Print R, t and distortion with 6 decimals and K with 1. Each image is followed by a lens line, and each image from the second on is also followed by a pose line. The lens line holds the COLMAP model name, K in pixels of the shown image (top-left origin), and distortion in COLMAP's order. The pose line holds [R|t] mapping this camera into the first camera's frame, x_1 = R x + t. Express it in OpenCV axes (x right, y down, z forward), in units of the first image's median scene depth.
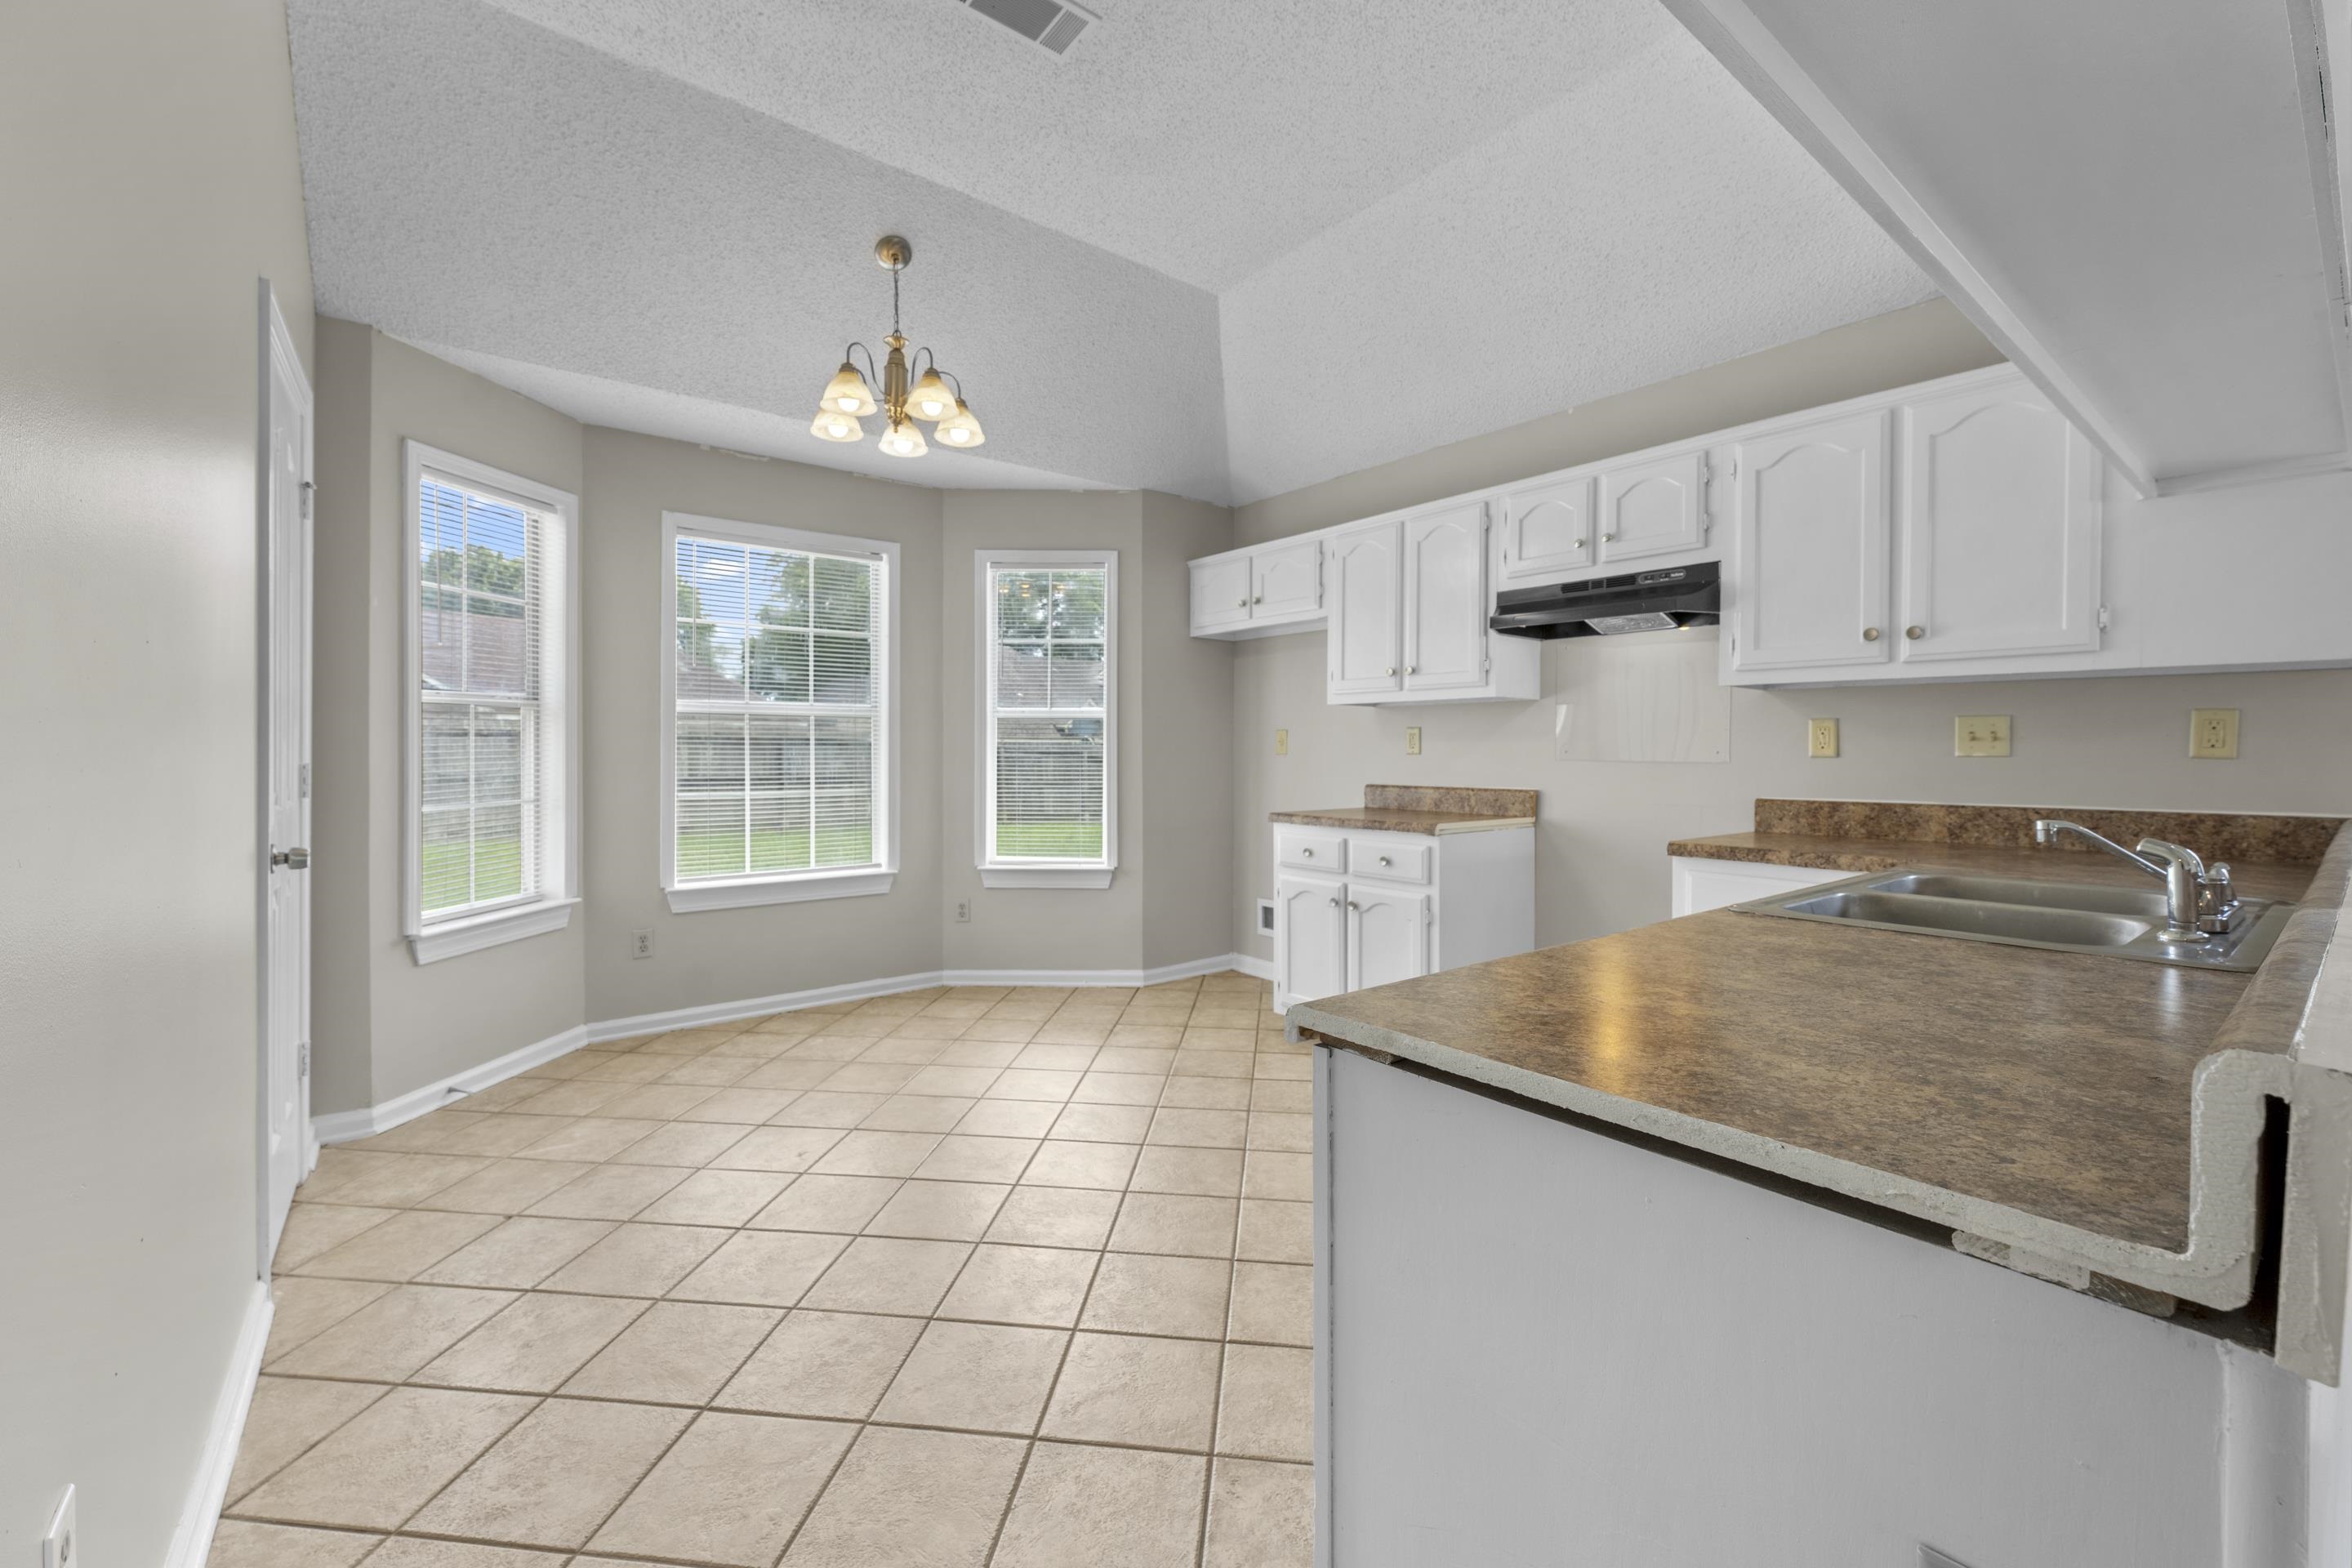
lens RADIAL K [[941.7, 0, 1177.8], [0, 941.7, 762.0], [0, 0, 1]] dist [-0.001972, 0.000115]
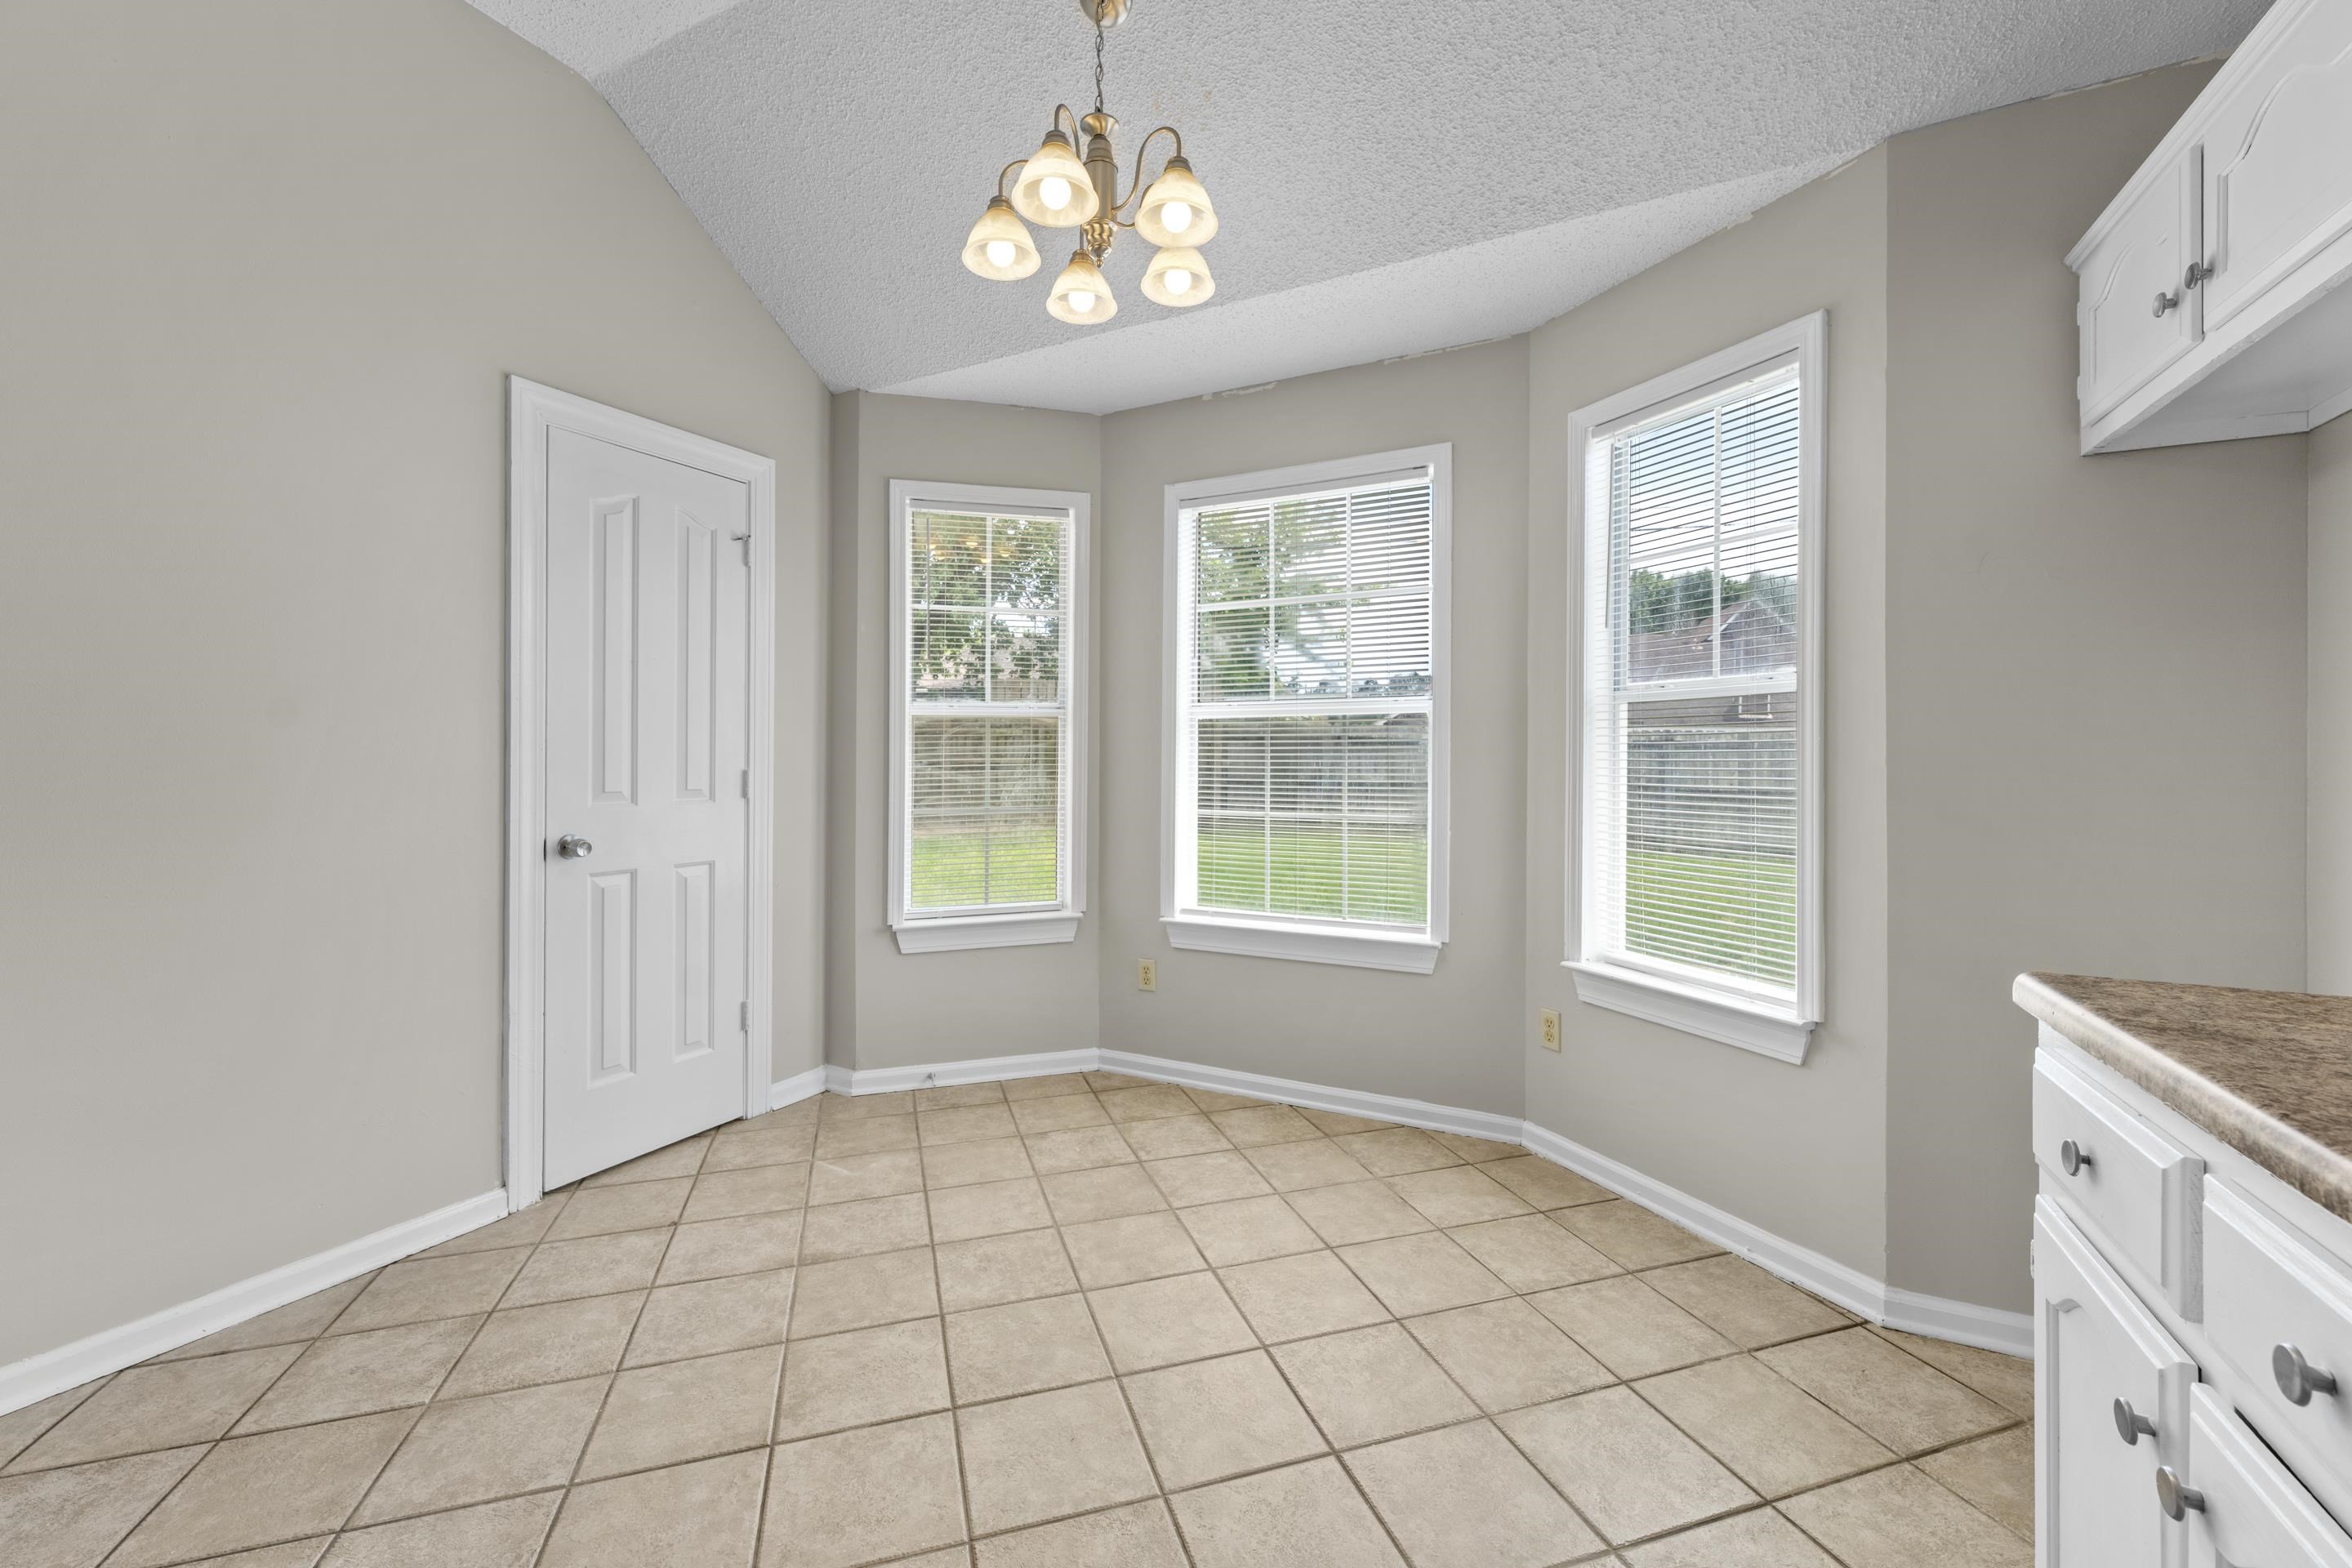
lens RADIAL K [[941.7, 0, 1177.8], [0, 941.7, 762.0], [0, 0, 1]] dist [-0.001972, 0.000115]
pose [[0.412993, 0.000801, -0.910734, 0.276351], [-0.011883, 0.999919, -0.004509, -0.006410], [0.910657, 0.012684, 0.412969, 0.698841]]
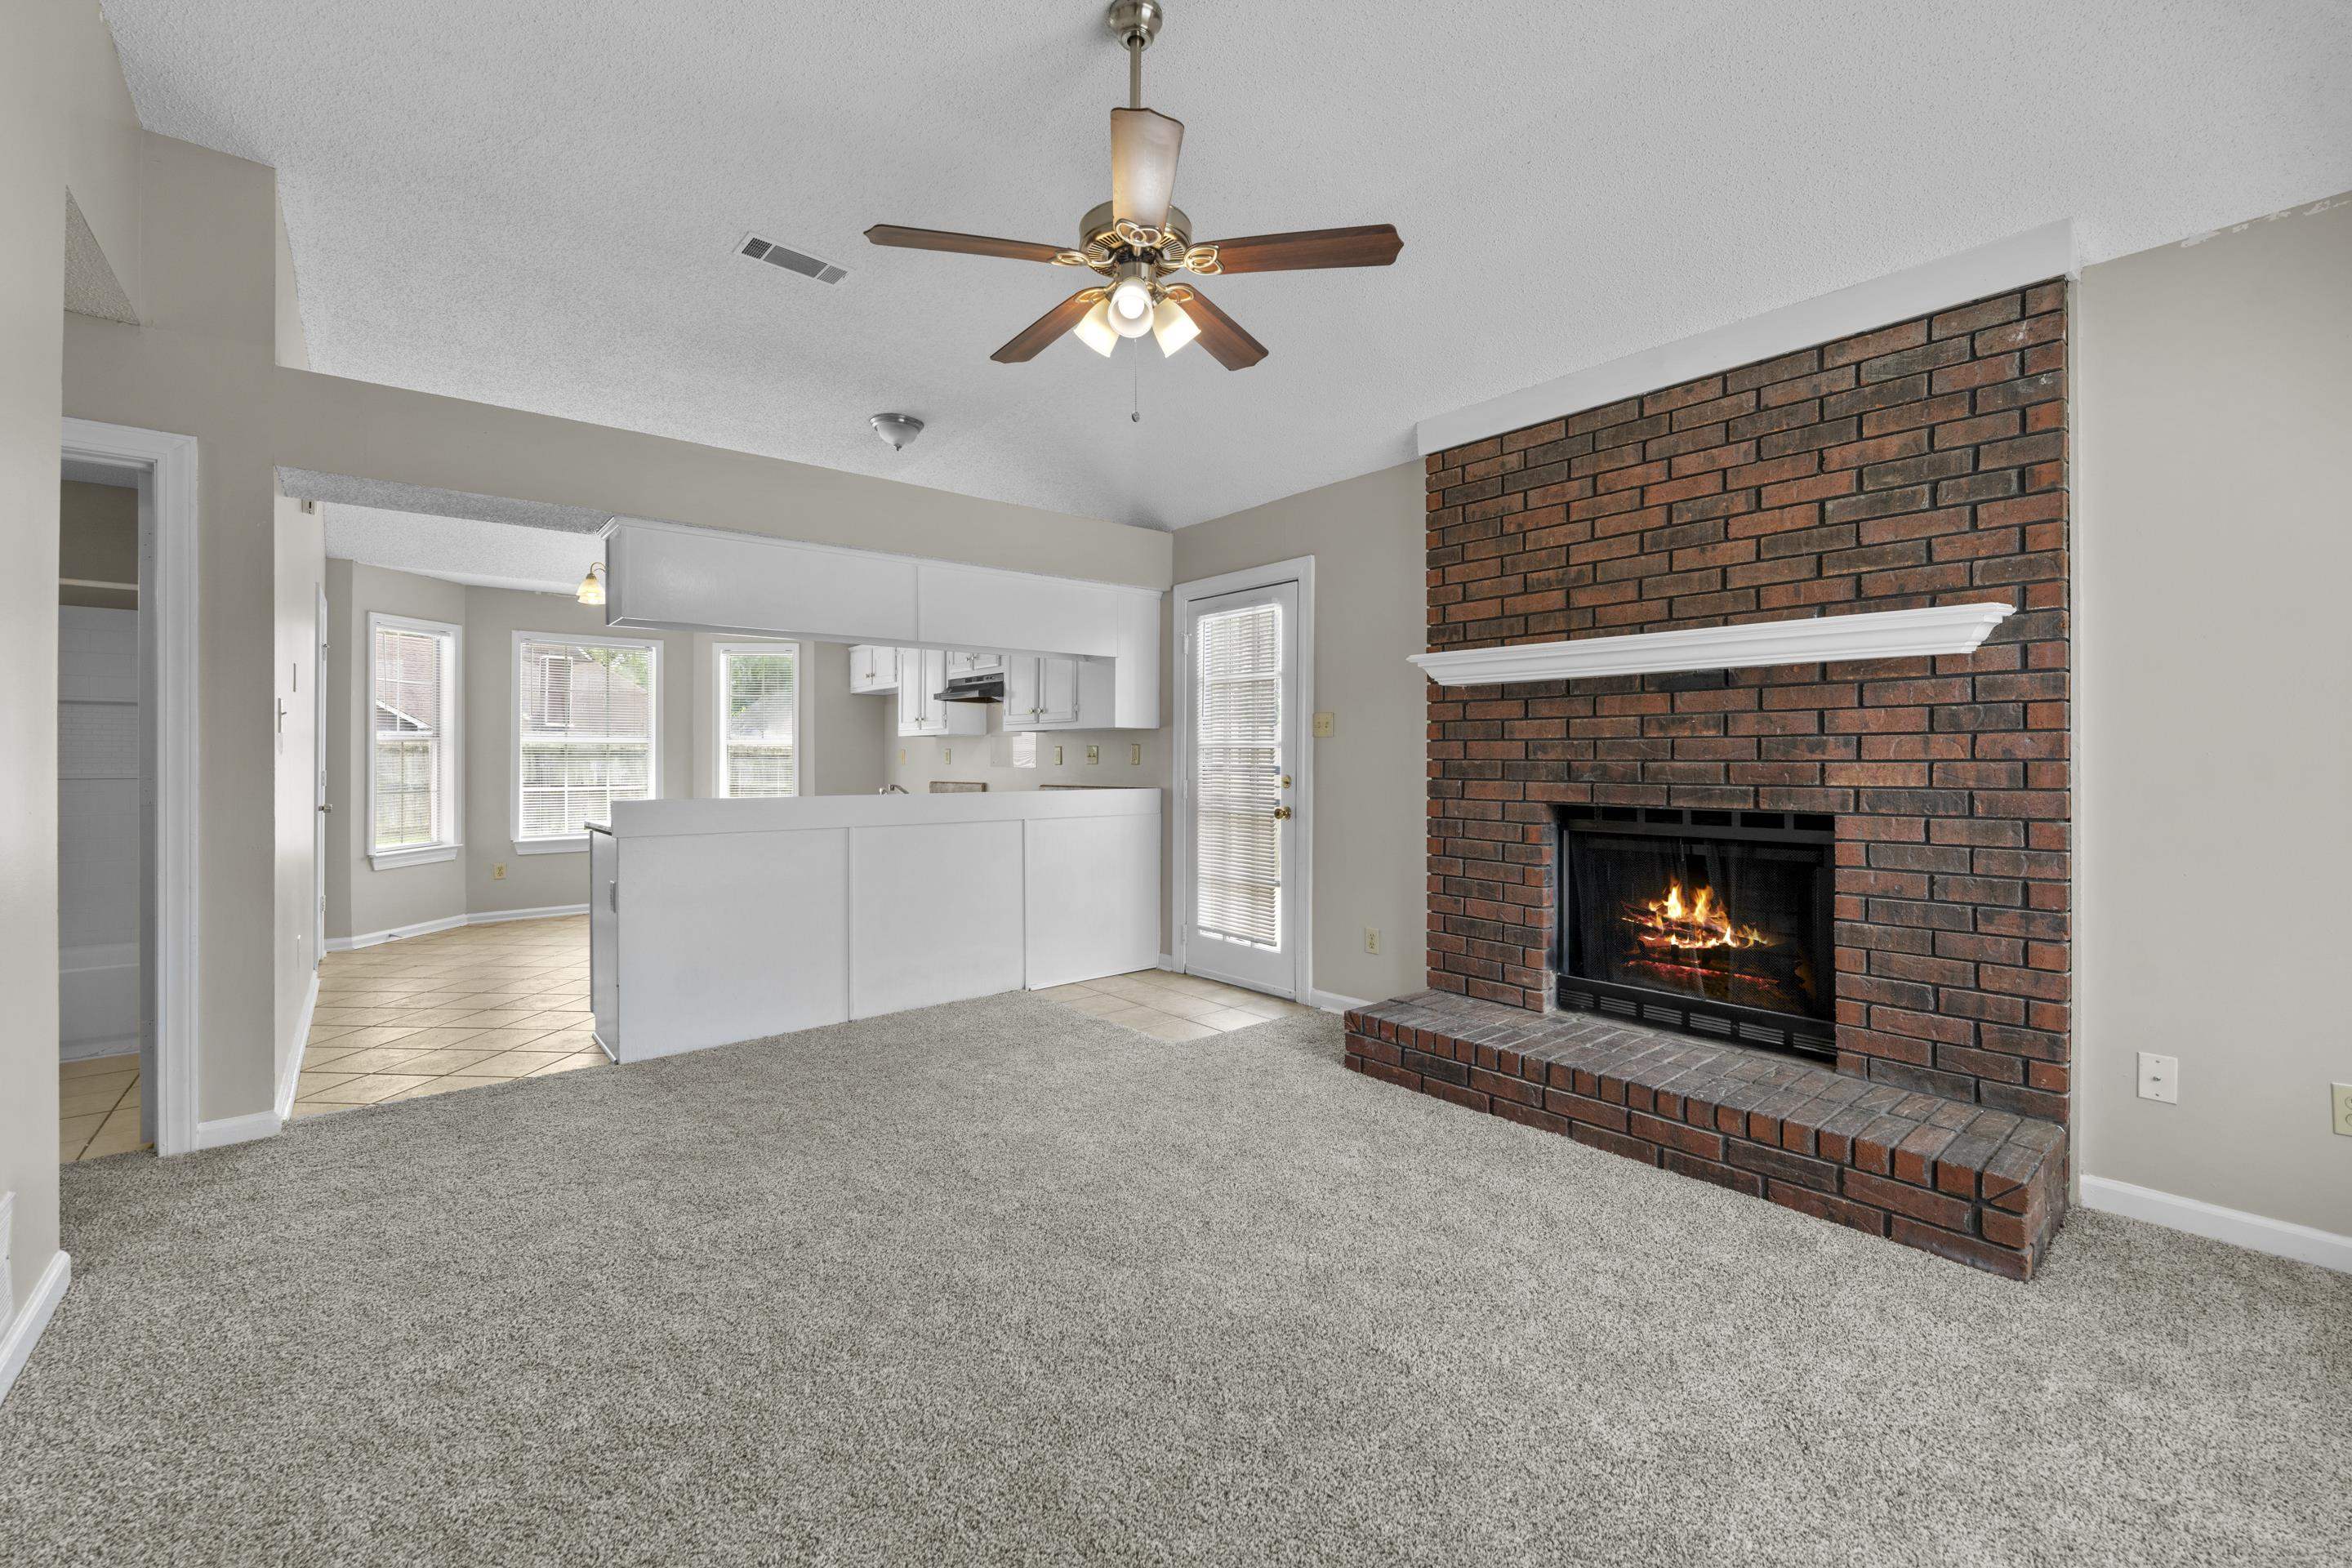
lens RADIAL K [[941.7, 0, 1177.8], [0, 941.7, 762.0], [0, 0, 1]] dist [-0.001972, 0.000115]
pose [[0.998377, -0.004311, 0.056792, 0.661863], [0.005031, 0.999909, -0.012537, 0.015269], [-0.056733, 0.012803, 0.998307, -0.923389]]
